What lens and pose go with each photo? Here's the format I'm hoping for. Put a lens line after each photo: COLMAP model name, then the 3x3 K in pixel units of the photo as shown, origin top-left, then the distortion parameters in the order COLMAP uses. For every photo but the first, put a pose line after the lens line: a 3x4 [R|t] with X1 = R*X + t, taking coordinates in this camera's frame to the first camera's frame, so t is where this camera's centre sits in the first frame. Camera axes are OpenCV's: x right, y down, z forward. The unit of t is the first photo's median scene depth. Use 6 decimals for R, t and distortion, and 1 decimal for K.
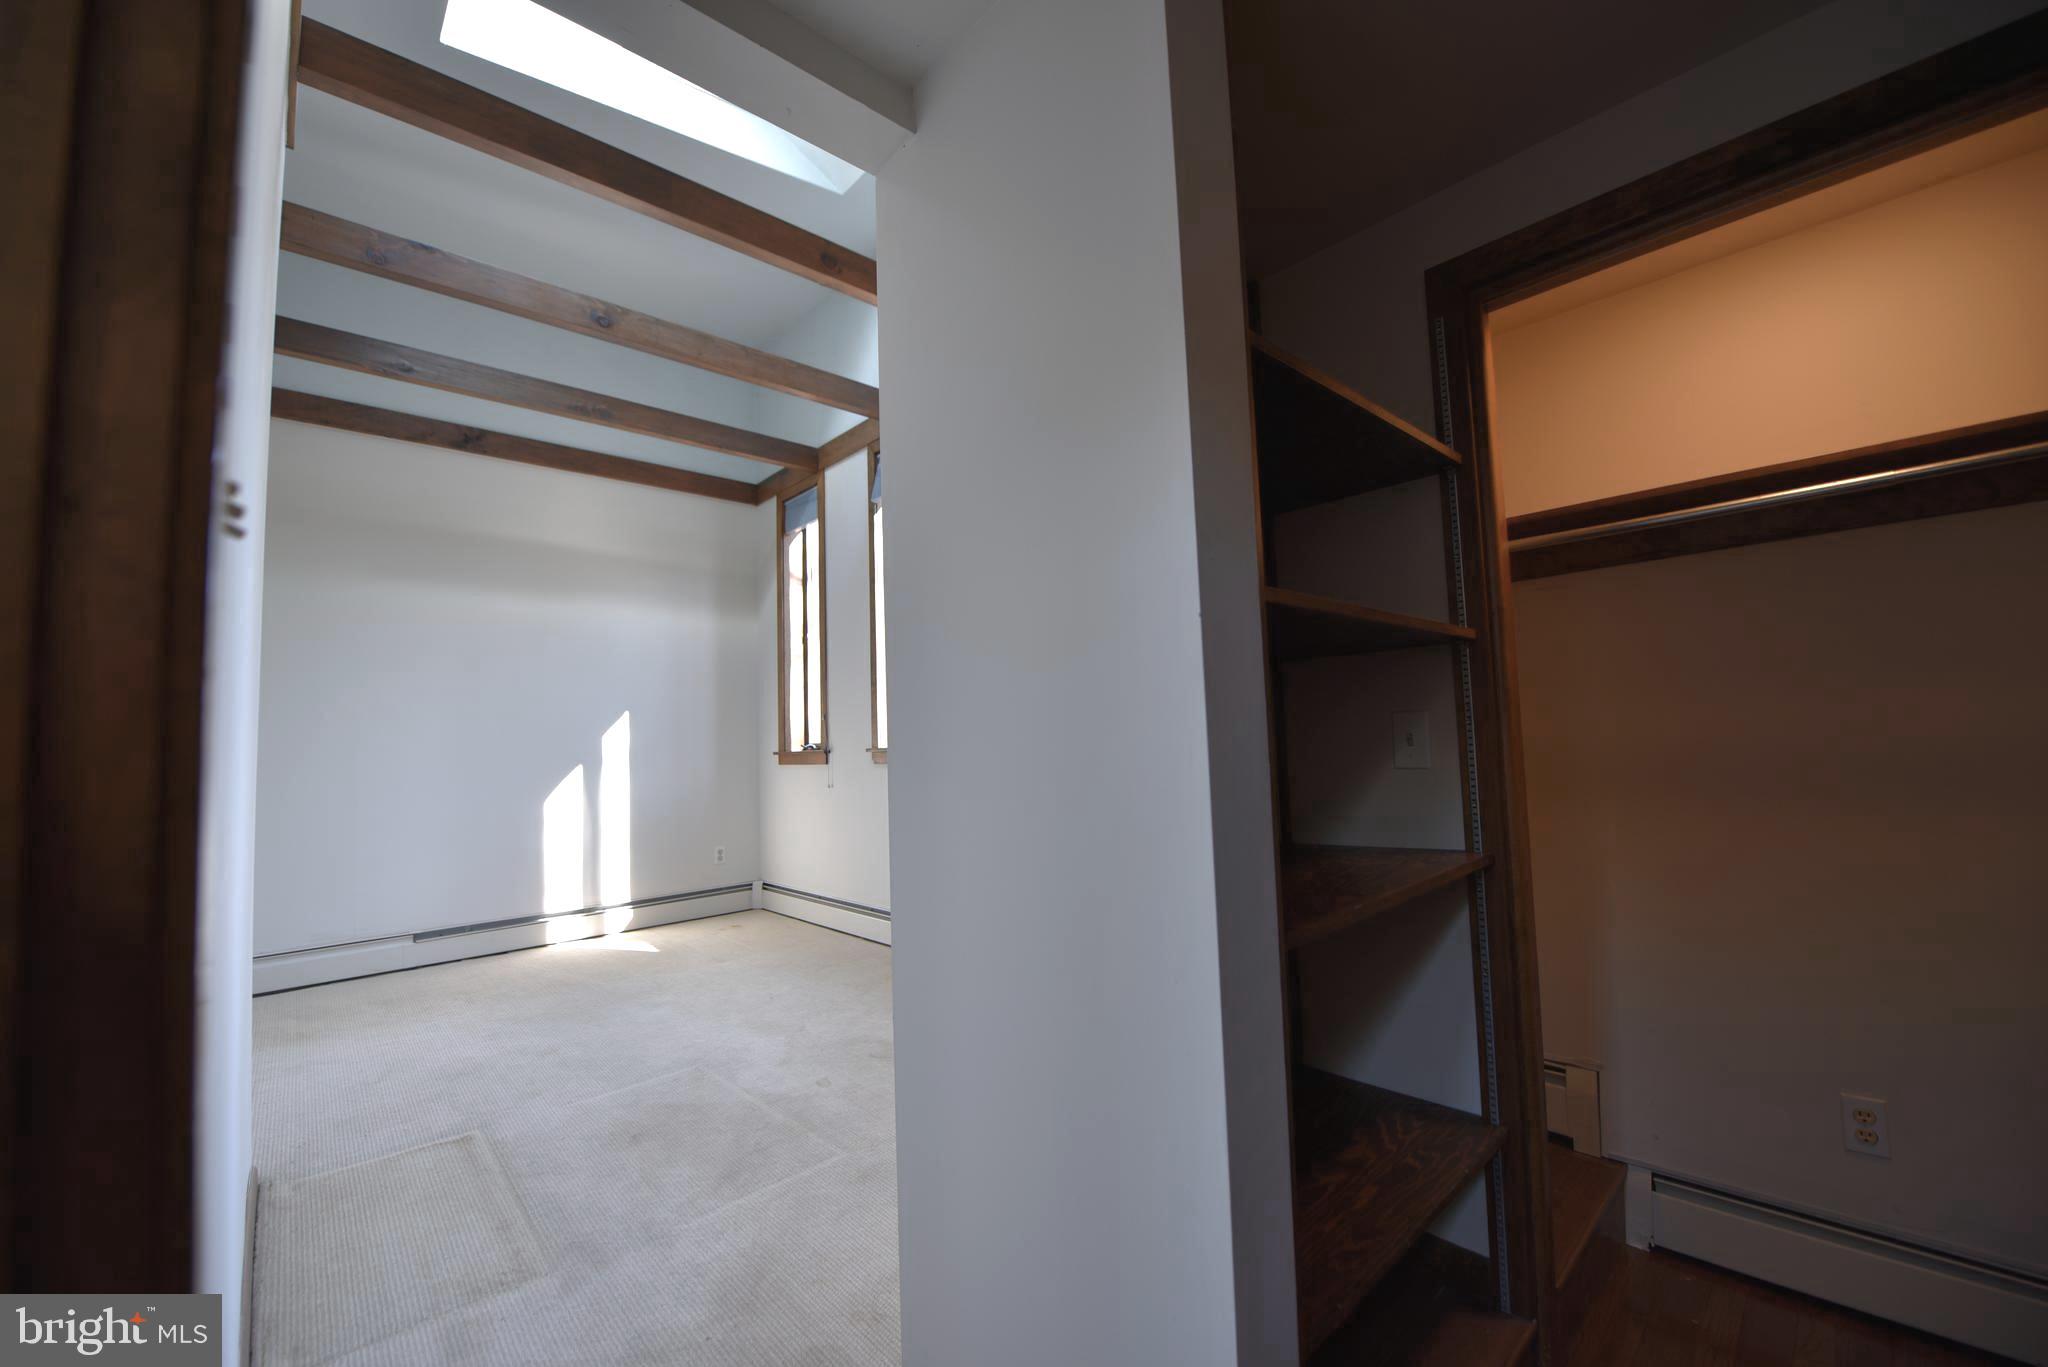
lens RADIAL K [[815.3, 0, 1025.2], [0, 815.3, 681.3], [0, 0, 1]] dist [-0.017634, -0.001769]
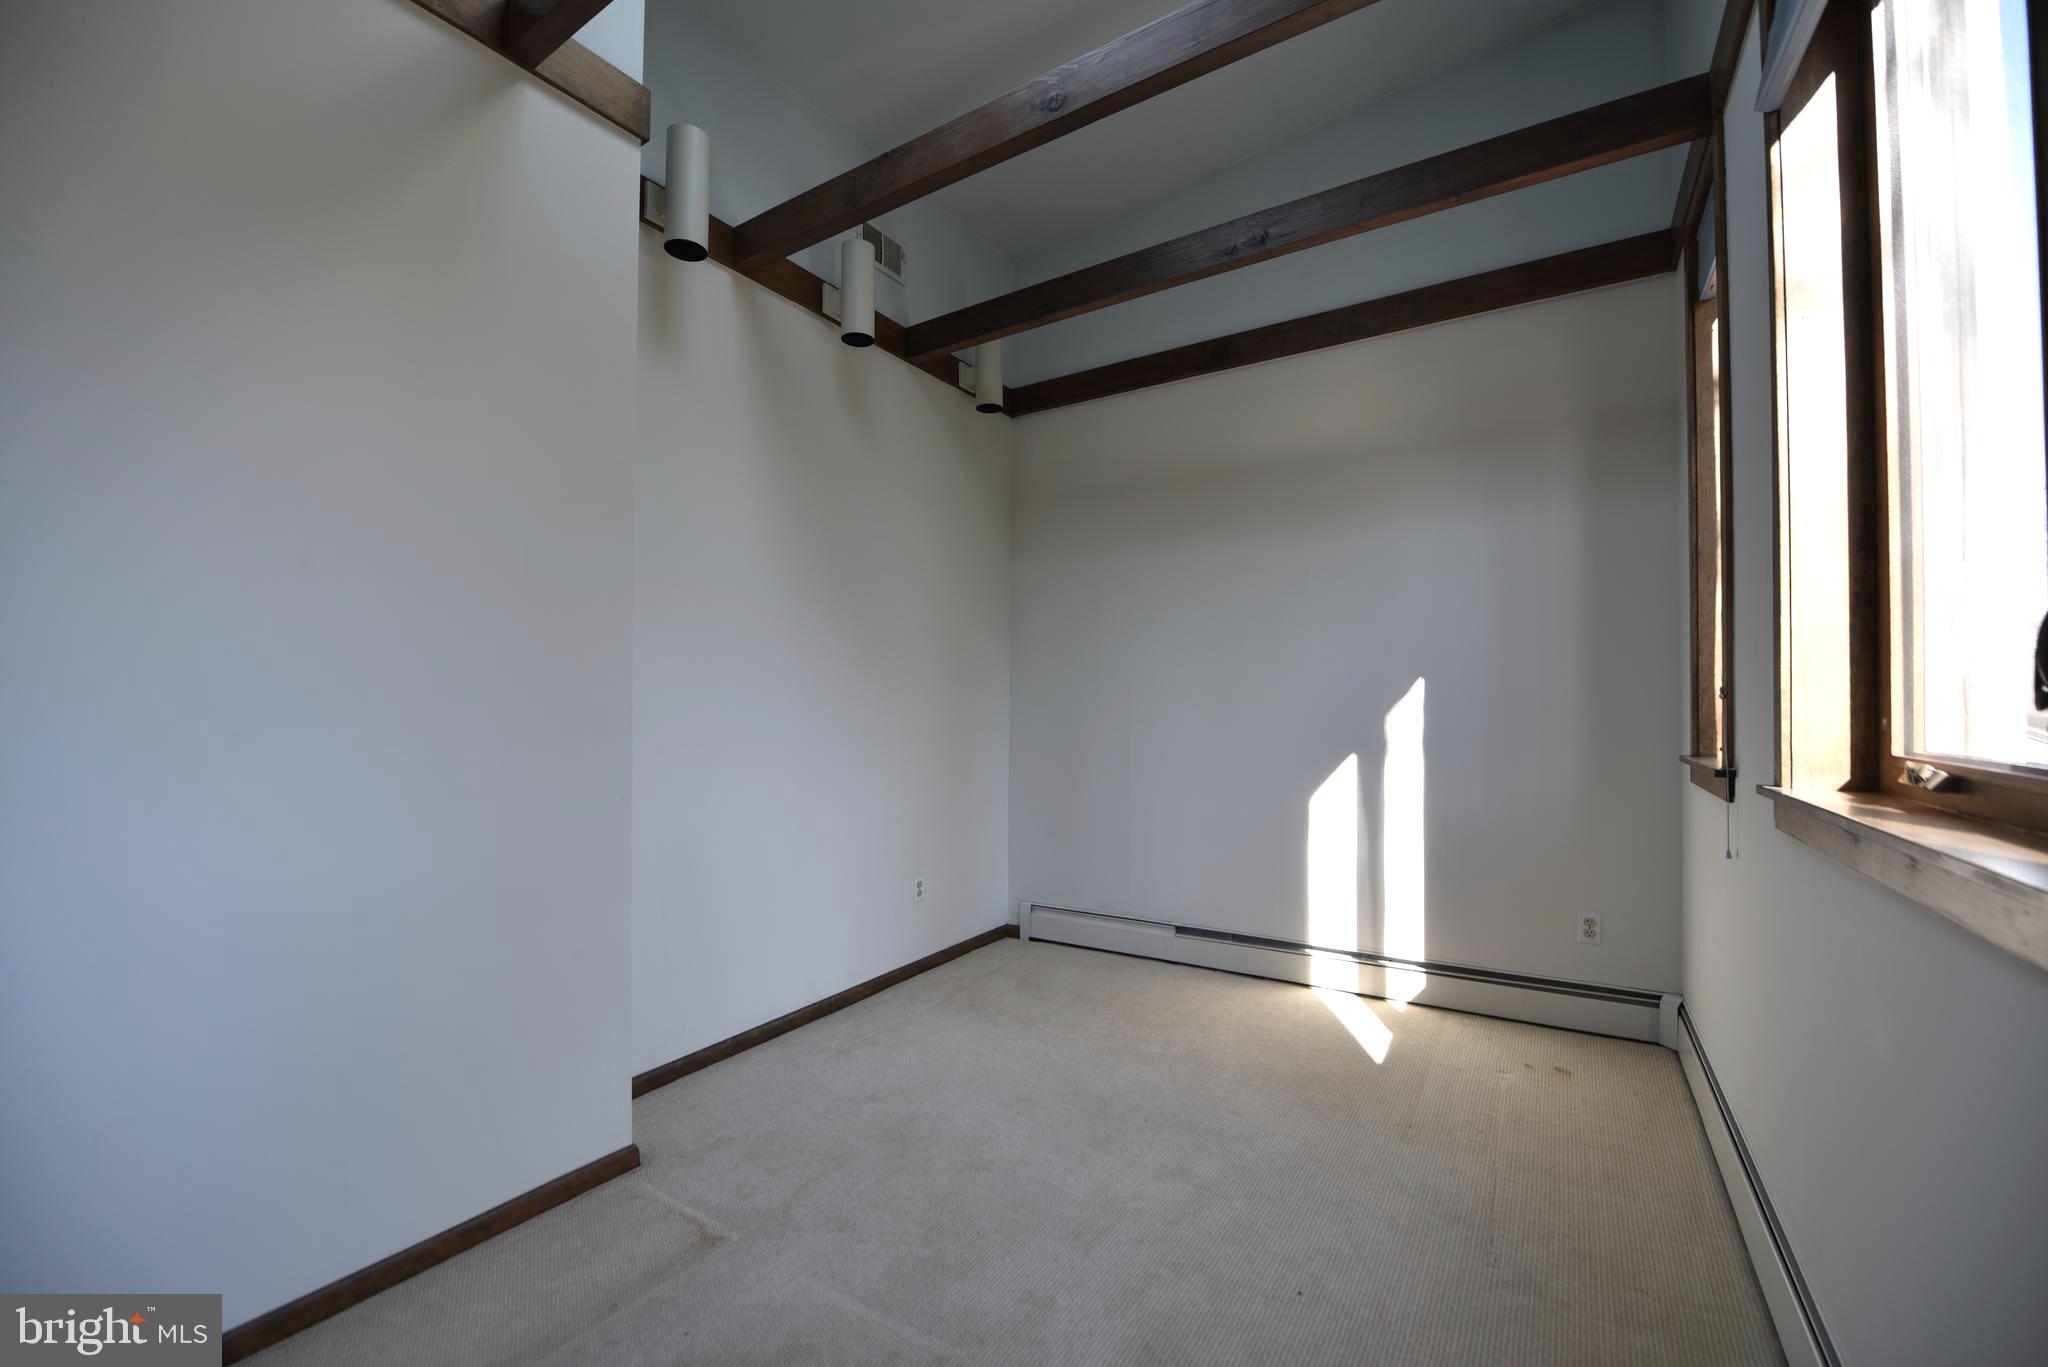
lens RADIAL K [[815.3, 0, 1026.7], [0, 815.3, 692.8], [0, 0, 1]] dist [-0.017634, -0.001769]
pose [[0.241272, 0.022132, -0.970205, 0.082089], [0.069175, 0.996805, 0.039941, 0.000608], [0.967989, -0.076751, 0.238970, 0.569501]]
